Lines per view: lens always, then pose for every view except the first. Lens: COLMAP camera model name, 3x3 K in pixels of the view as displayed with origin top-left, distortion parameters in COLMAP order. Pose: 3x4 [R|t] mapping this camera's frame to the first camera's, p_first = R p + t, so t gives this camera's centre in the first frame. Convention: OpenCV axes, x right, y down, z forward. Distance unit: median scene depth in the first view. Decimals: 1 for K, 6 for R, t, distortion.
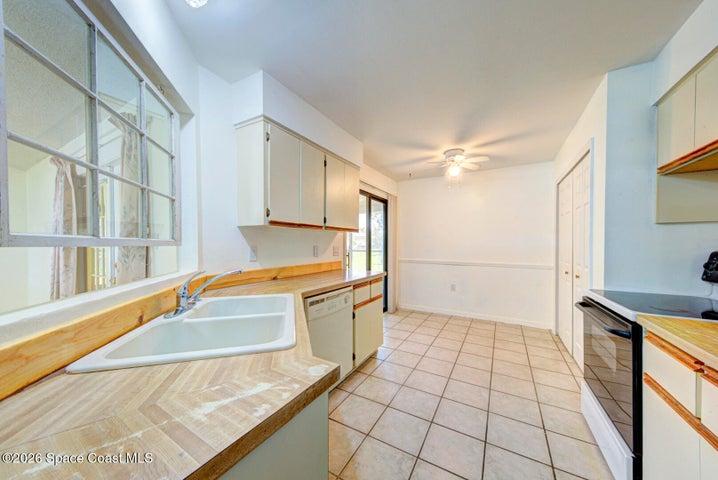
lens RADIAL K [[247.9, 0, 358.1], [0, 247.9, 246.5], [0, 0, 1]] dist [0.027837, -0.006748]
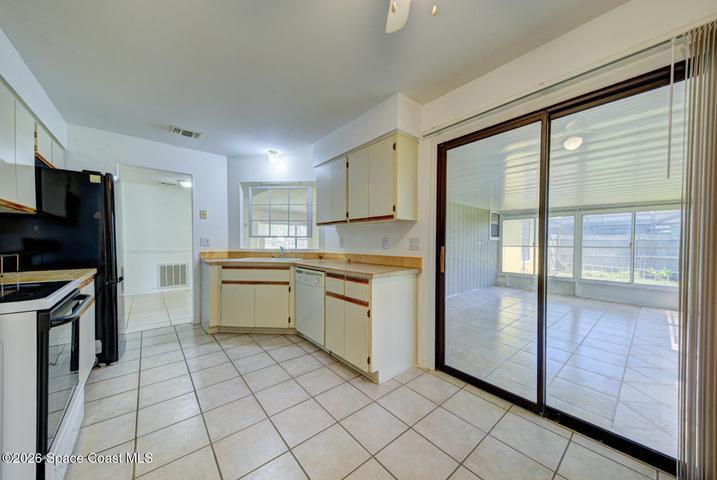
lens RADIAL K [[247.5, 0, 357.6], [0, 247.5, 246.5], [0, 0, 1]] dist [0.027837, -0.006748]
pose [[-0.337491, 0.010787, -0.941267, 0.974958], [-0.017878, 0.999681, 0.017866, 0.019885], [0.941159, 0.022857, -0.337190, 1.510320]]
